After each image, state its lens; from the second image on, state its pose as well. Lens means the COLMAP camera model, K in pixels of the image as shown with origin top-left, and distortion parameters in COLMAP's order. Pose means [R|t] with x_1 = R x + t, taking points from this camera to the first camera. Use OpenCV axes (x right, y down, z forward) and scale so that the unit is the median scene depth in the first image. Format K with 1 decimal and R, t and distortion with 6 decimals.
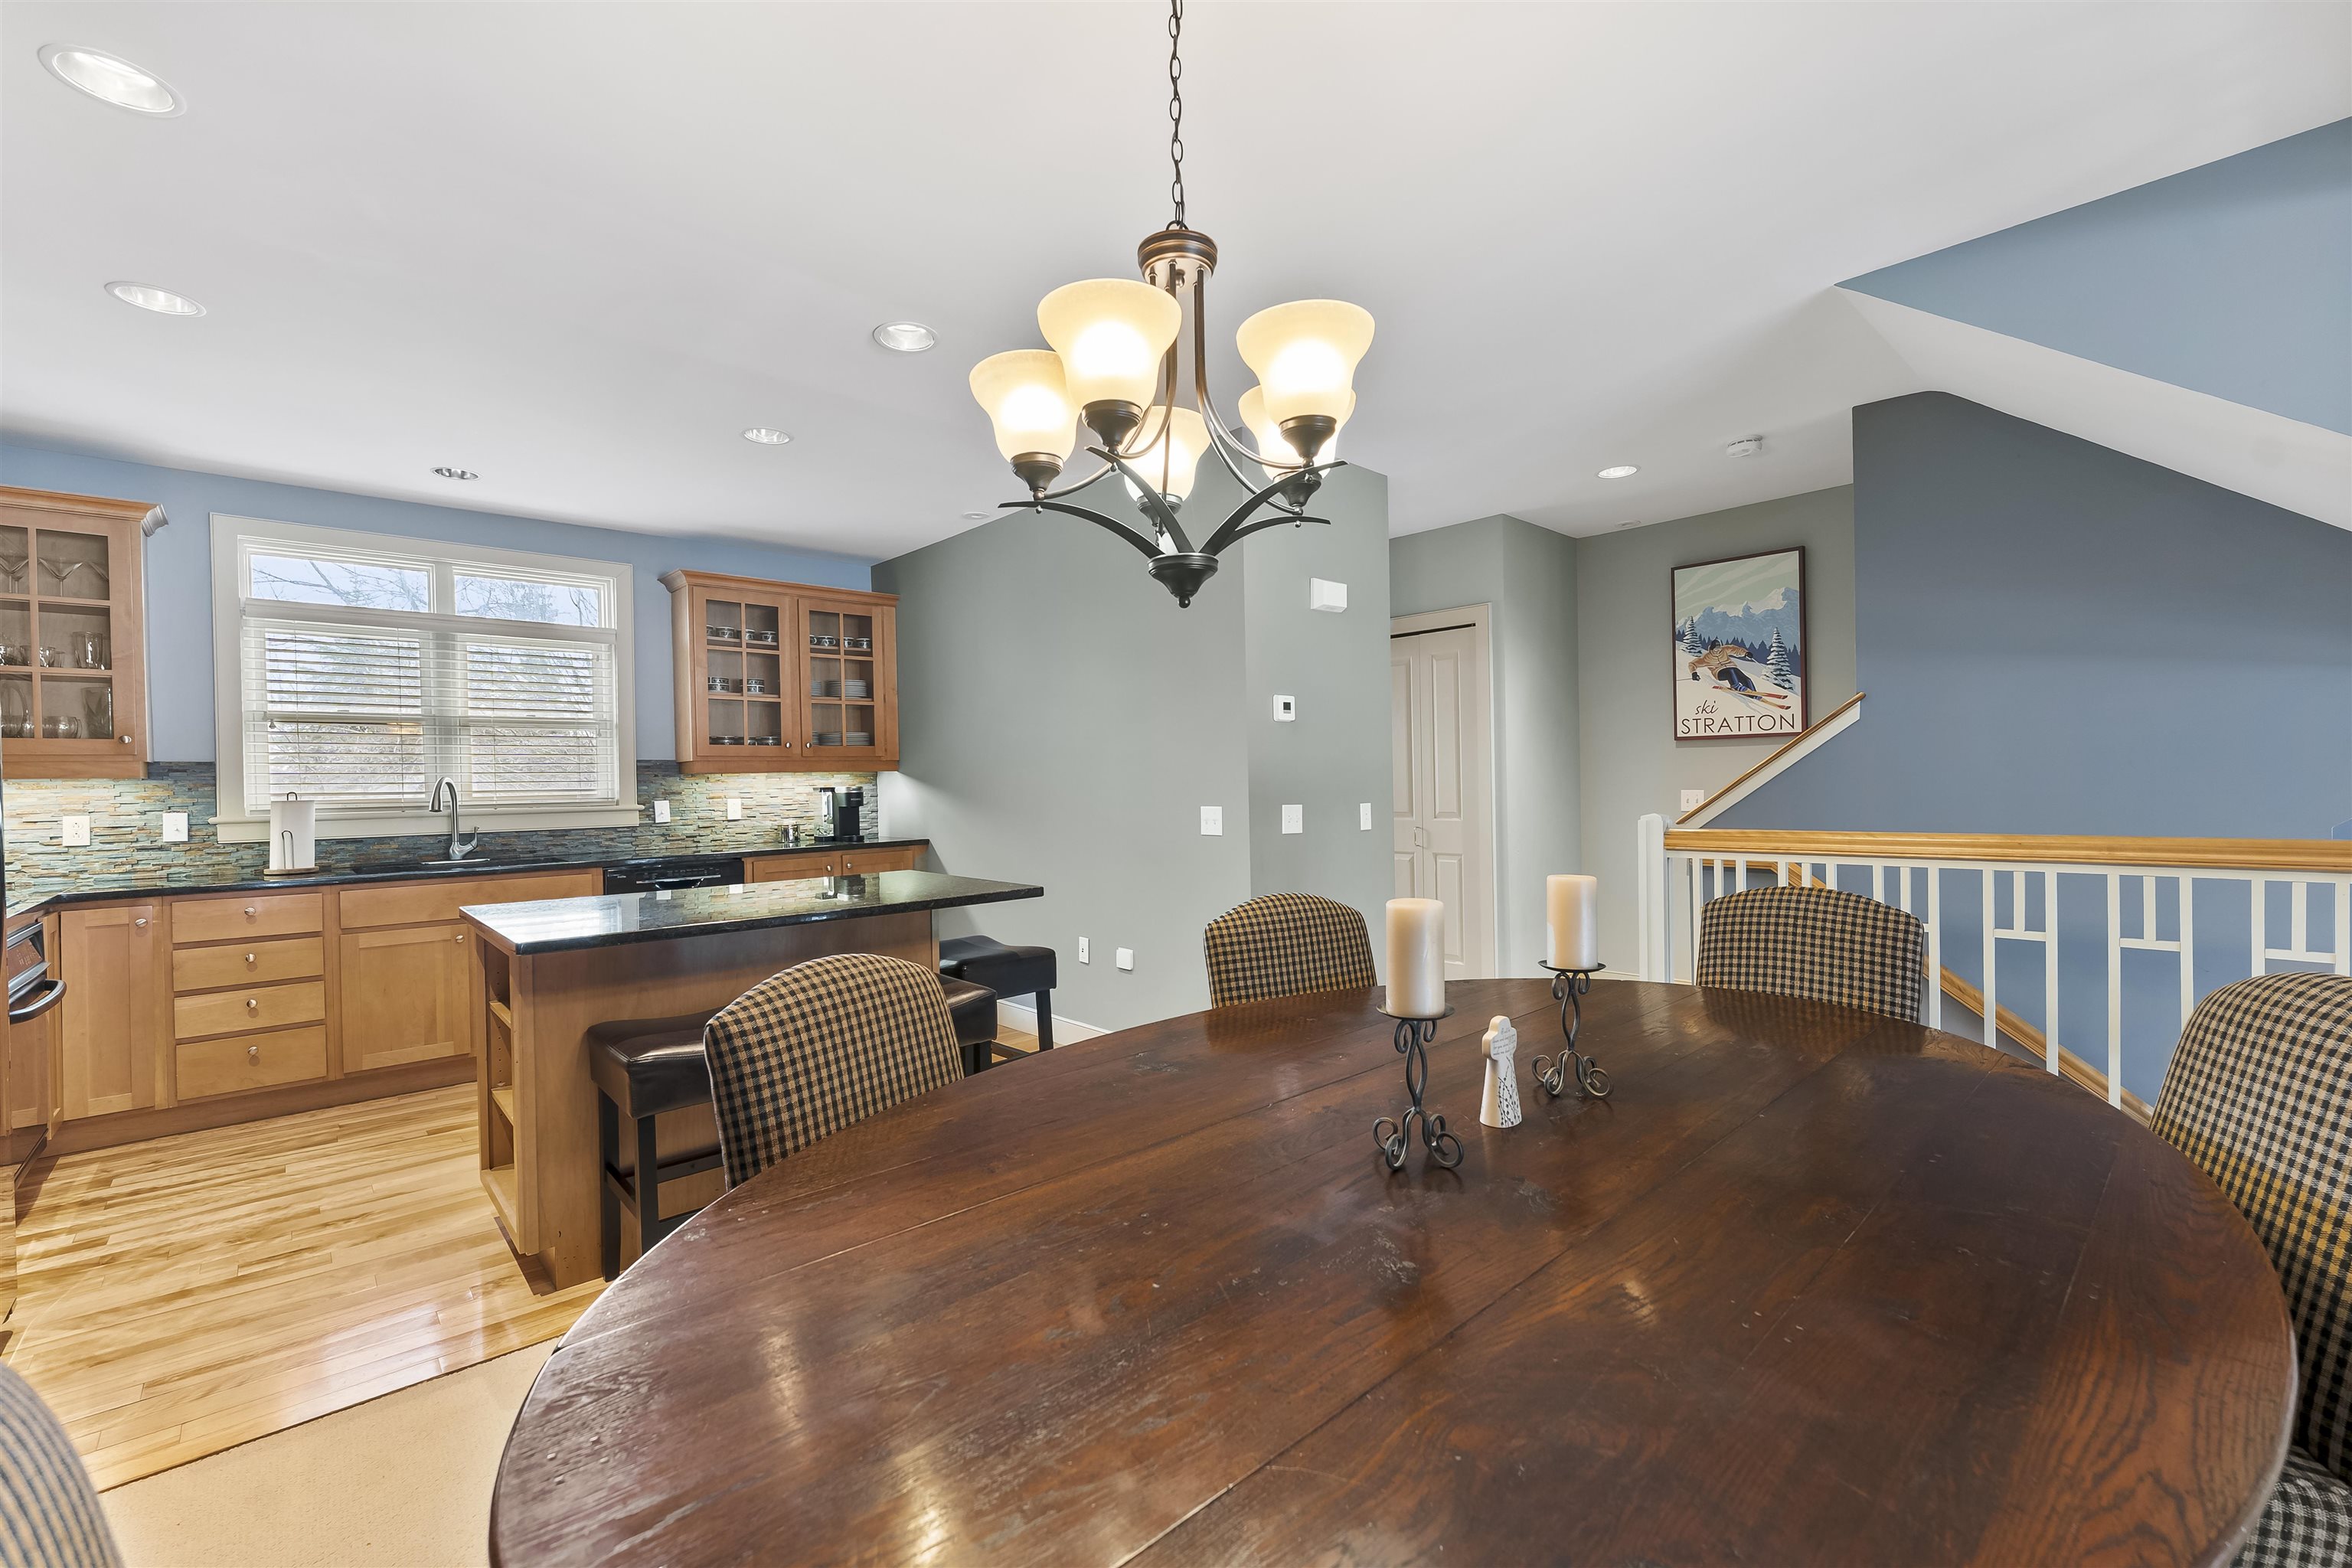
lens RADIAL K [[980.0, 0, 1179.1], [0, 980.0, 789.7], [0, 0, 1]] dist [-0.000602, -0.000186]
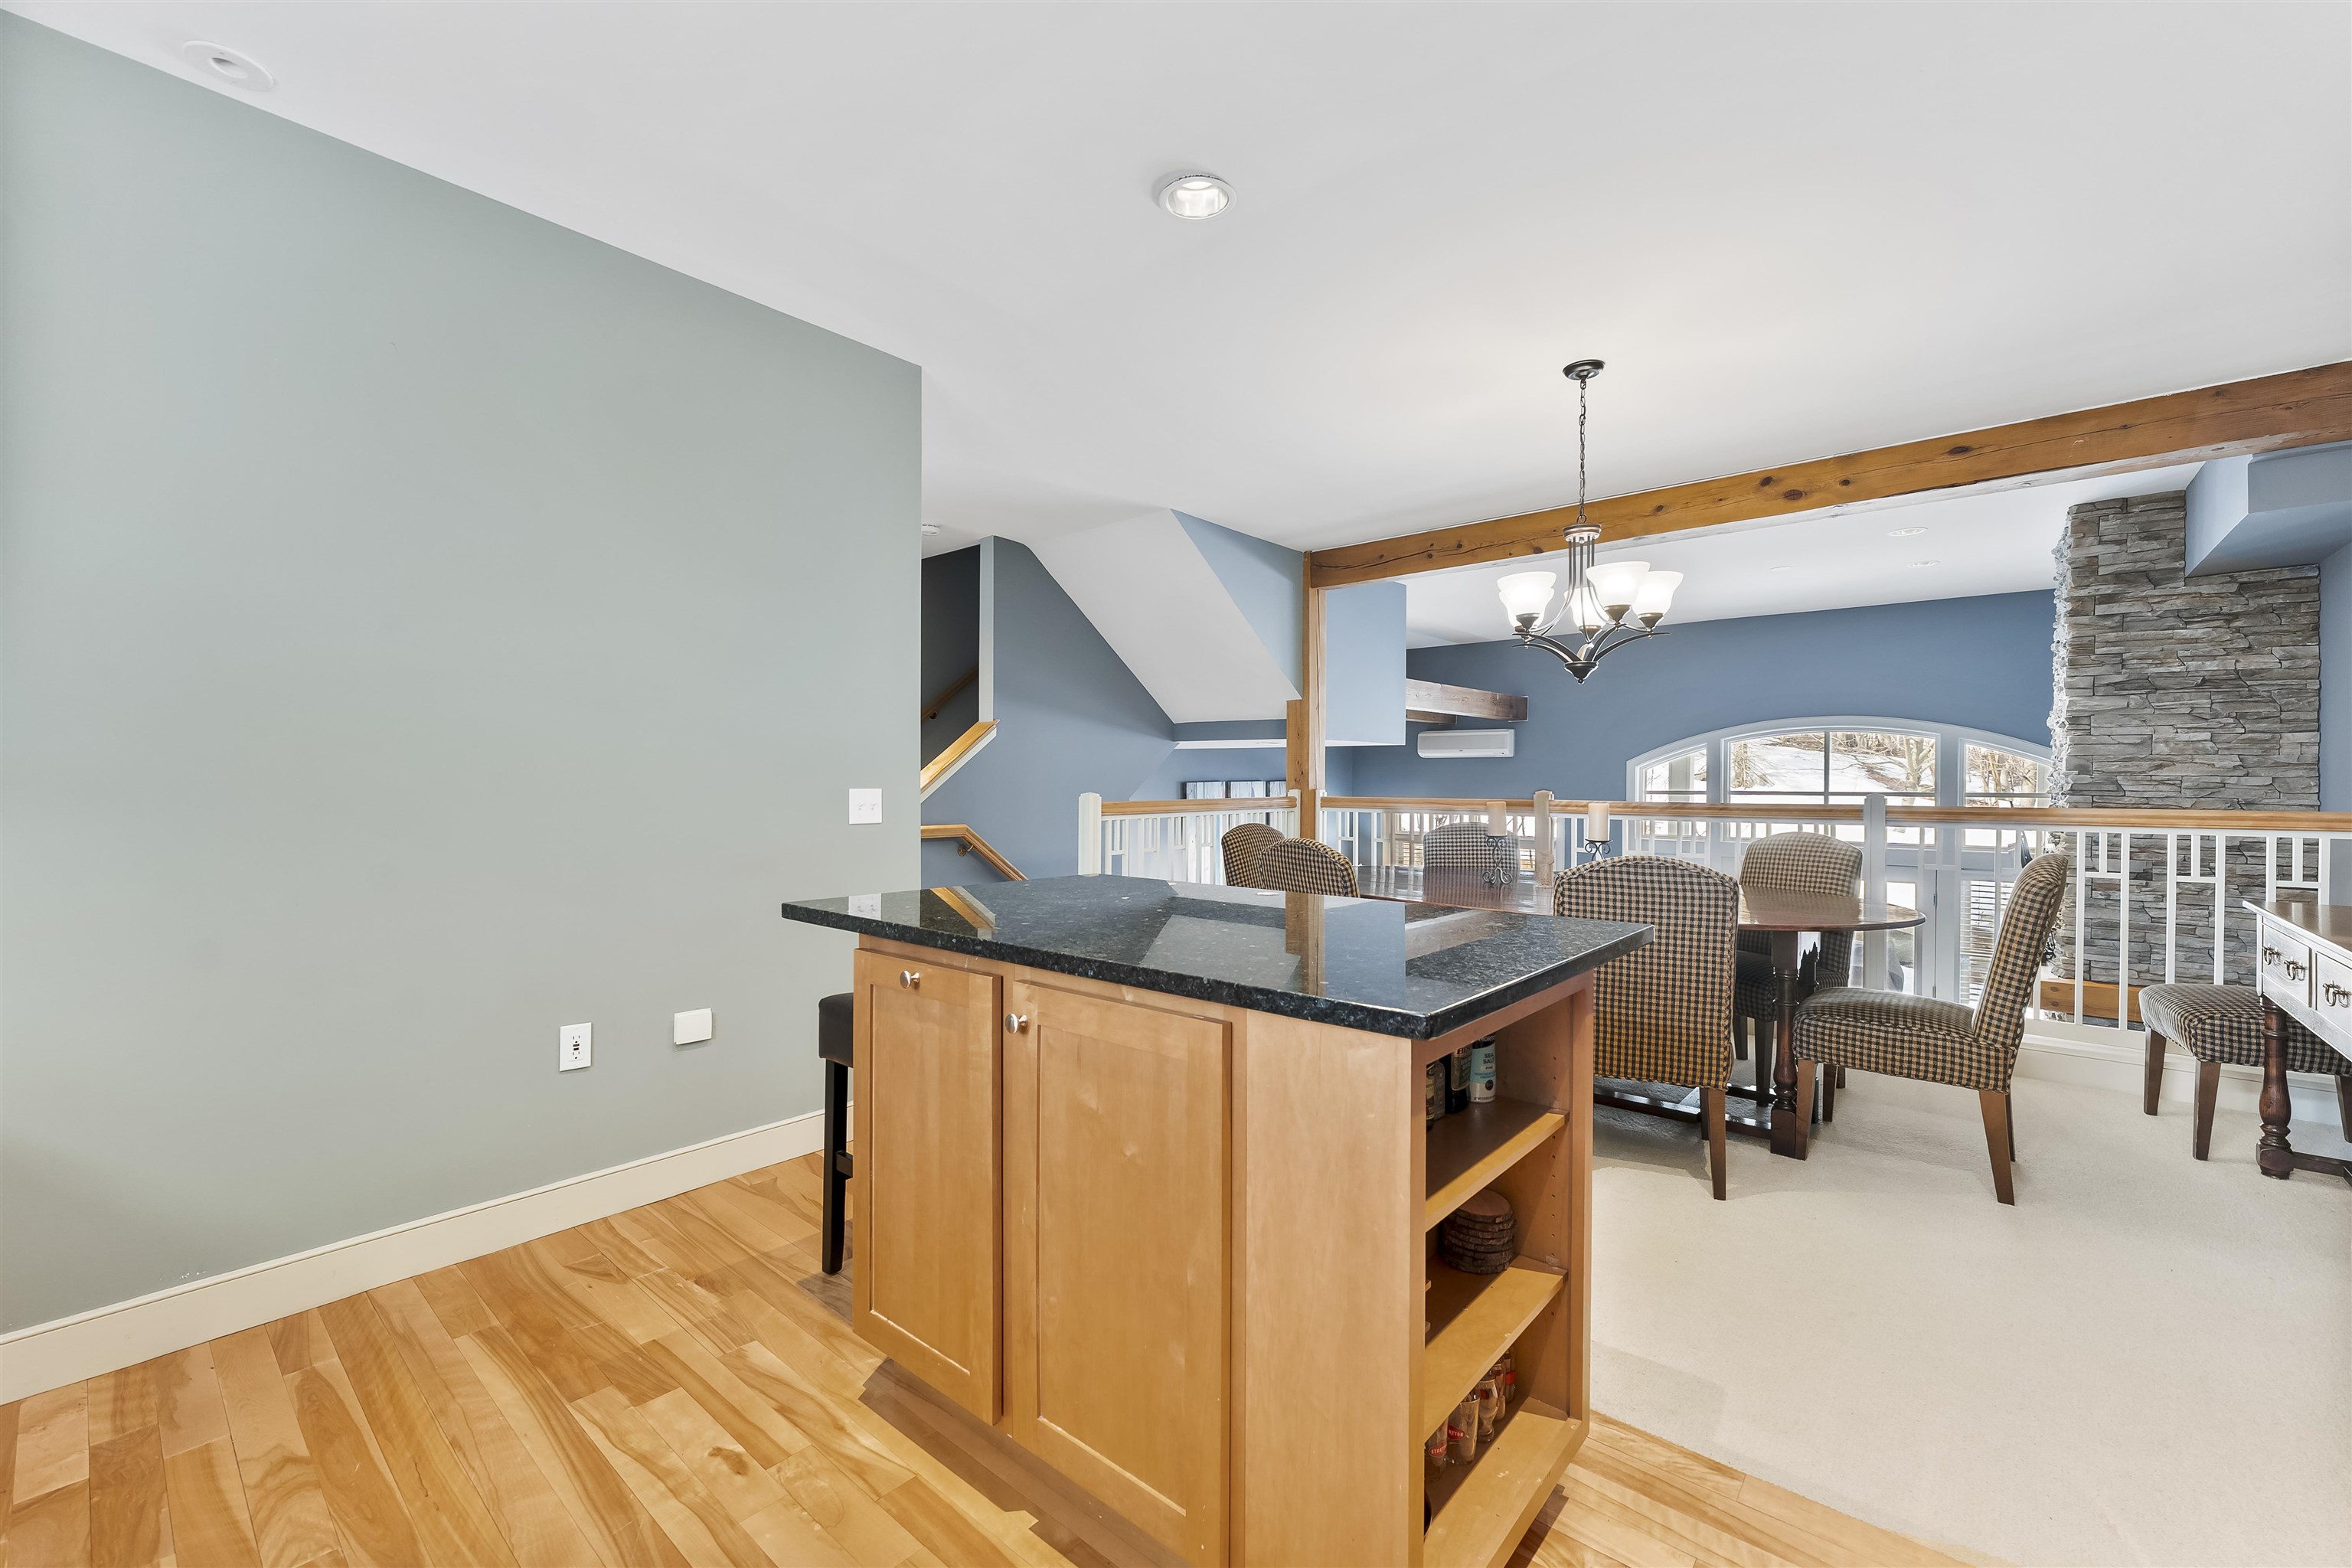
lens RADIAL K [[956.1, 0, 1179.3], [0, 956.1, 781.8], [0, 0, 1]] dist [-0.001519, 0.000100]
pose [[-0.113307, 0.016770, 0.993418, -0.757620], [0.009692, 0.999829, -0.015773, 0.025363], [-0.993513, 0.007841, -0.113450, 0.791022]]
